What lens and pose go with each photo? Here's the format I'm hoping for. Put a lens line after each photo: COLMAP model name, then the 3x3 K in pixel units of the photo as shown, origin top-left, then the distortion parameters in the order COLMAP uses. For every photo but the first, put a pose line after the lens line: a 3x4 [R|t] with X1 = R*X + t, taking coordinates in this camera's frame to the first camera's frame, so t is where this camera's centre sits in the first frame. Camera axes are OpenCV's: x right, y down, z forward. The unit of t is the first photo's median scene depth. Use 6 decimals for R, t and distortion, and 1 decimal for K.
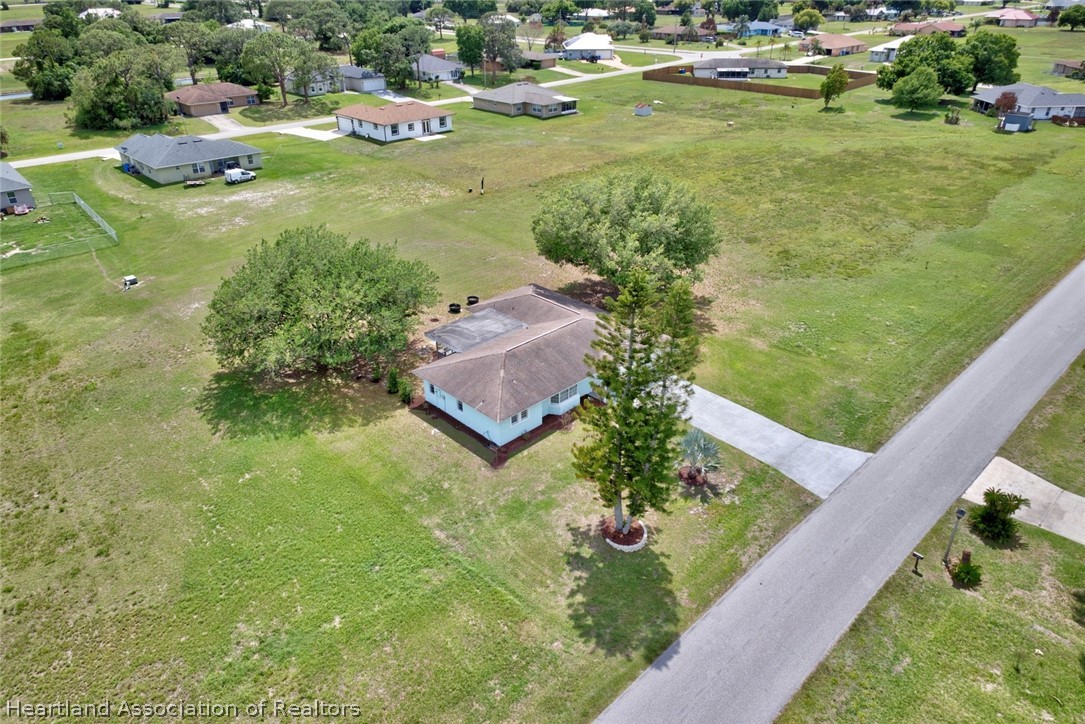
lens RADIAL K [[724.3, 0, 542.5], [0, 724.3, 362.0], [0, 0, 1]] dist [0.068795, -0.033807]
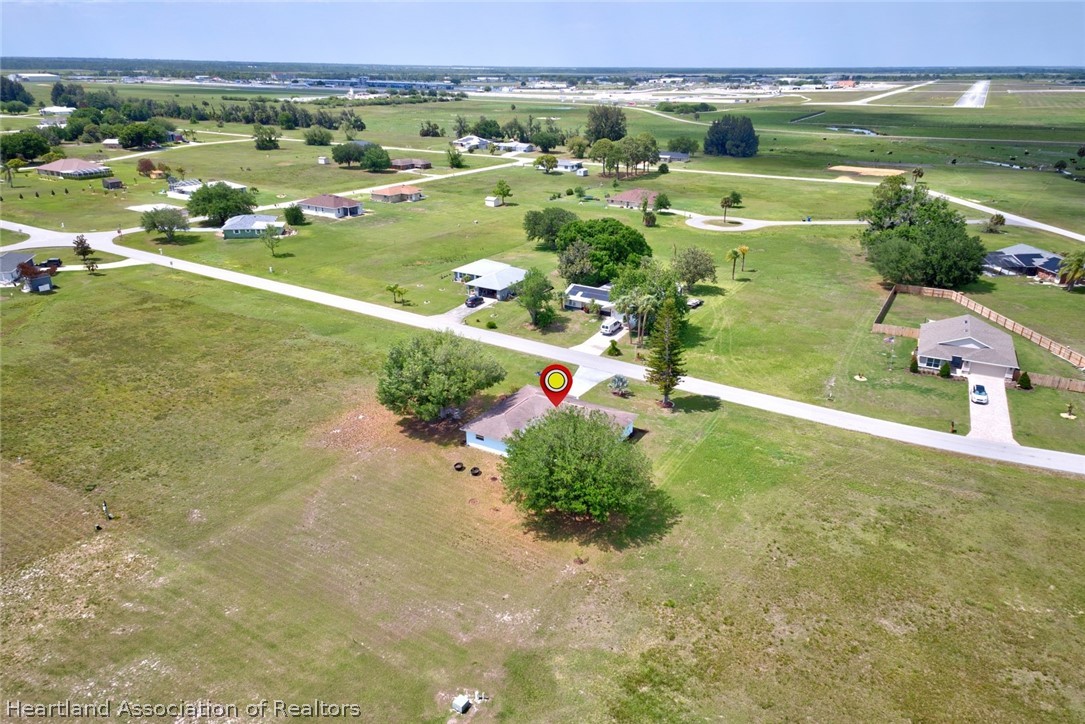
lens RADIAL K [[724.3, 0, 542.5], [0, 724.3, 362.0], [0, 0, 1]] dist [0.068795, -0.033807]
pose [[-0.257478, -0.358928, 0.897149, -1.368018], [0.455208, 0.773918, 0.440269, -0.815710], [-0.852344, 0.521749, -0.035880, 0.942959]]
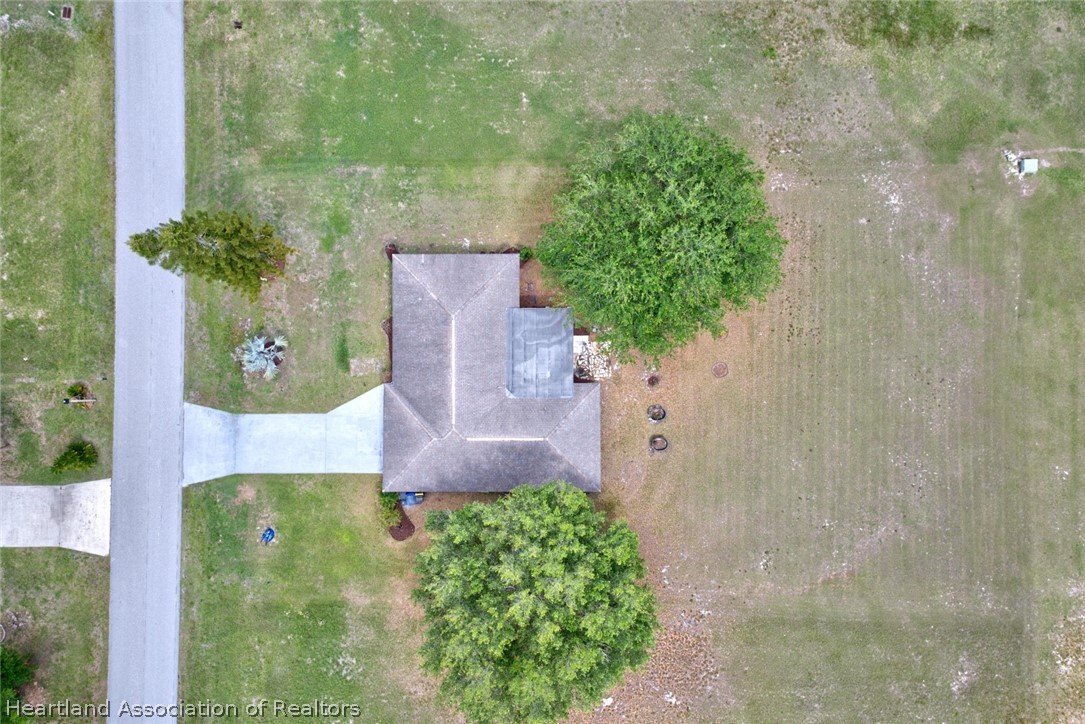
lens RADIAL K [[724.3, 0, 542.5], [0, 724.3, 362.0], [0, 0, 1]] dist [0.068795, -0.033807]
pose [[-0.696815, 0.717210, 0.007656, -0.087874], [-0.326789, -0.326961, 0.886739, -0.839323], [0.638481, 0.615391, 0.462208, 0.550951]]
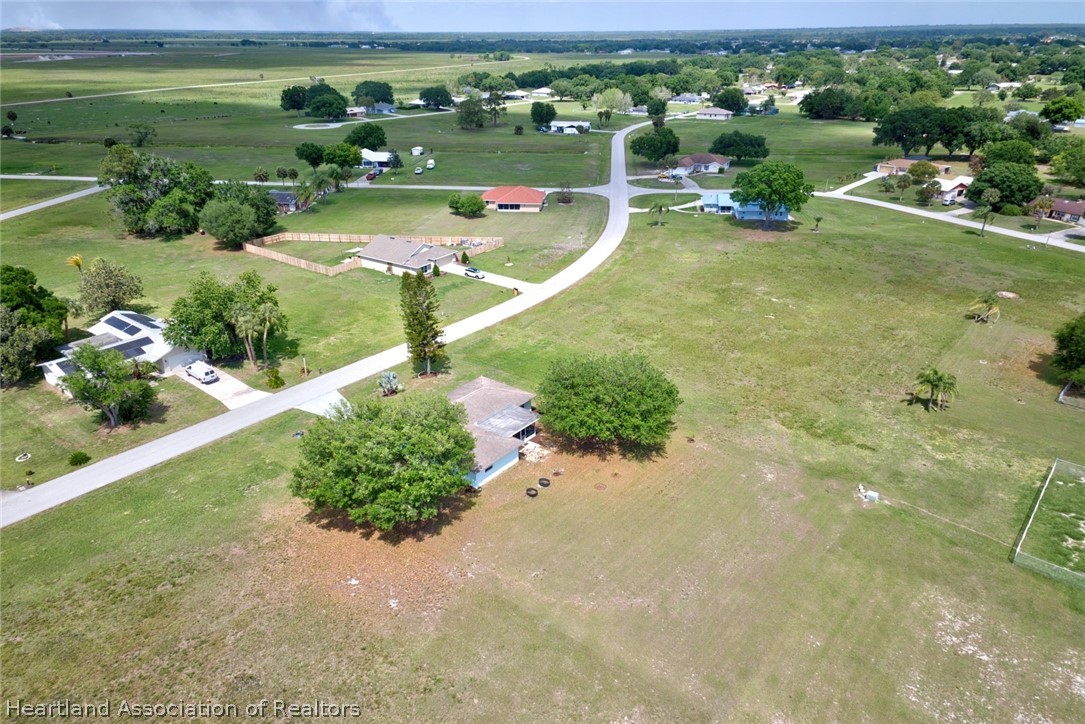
lens RADIAL K [[724.3, 0, 542.5], [0, 724.3, 362.0], [0, 0, 1]] dist [0.068795, -0.033807]
pose [[-0.991404, 0.064672, -0.113739, -0.000439], [-0.051605, 0.605550, 0.794132, -1.228819], [0.120233, 0.793175, -0.597007, 1.711174]]
